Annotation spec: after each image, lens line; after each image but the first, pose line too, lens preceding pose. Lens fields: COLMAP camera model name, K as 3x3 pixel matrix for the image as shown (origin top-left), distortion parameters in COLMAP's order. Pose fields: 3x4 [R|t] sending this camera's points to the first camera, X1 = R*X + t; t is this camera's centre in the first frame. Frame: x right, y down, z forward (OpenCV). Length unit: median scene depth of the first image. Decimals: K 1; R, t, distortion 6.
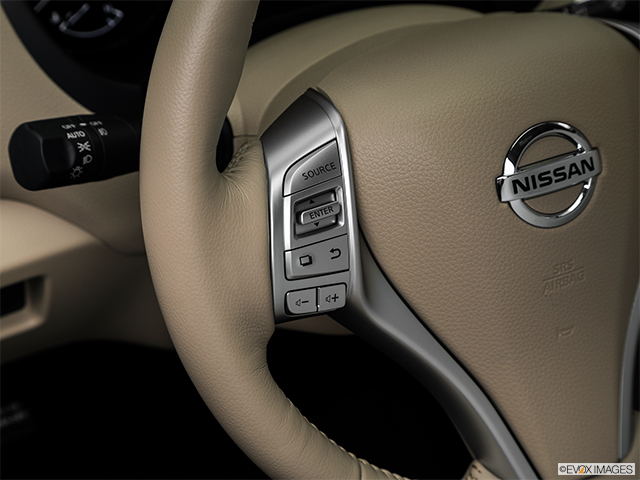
lens RADIAL K [[1508.7, 0, 320.0], [0, 1508.7, 240.0], [0, 0, 1]] dist [0.463953, -0.039055]
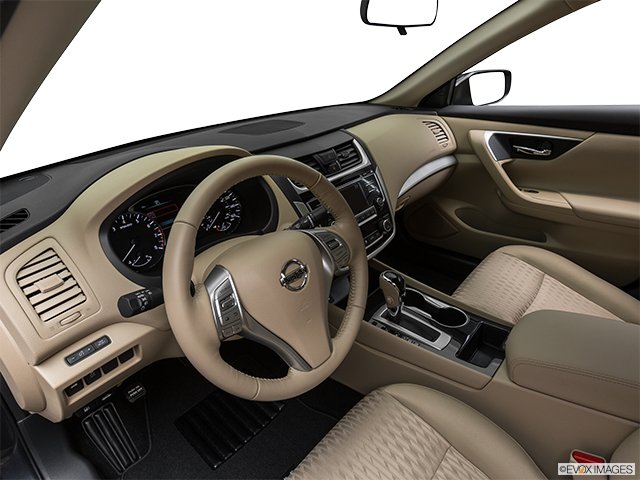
lens RADIAL K [[352.7, 0, 320.0], [0, 352.7, 240.0], [0, 0, 1]] dist [-0.002657, -0.000183]
pose [[0.934213, -0.178823, 0.308657, -0.023326], [0.229064, 0.964034, -0.134787, -0.000089], [-0.273453, 0.196622, 0.941575, 0.223912]]
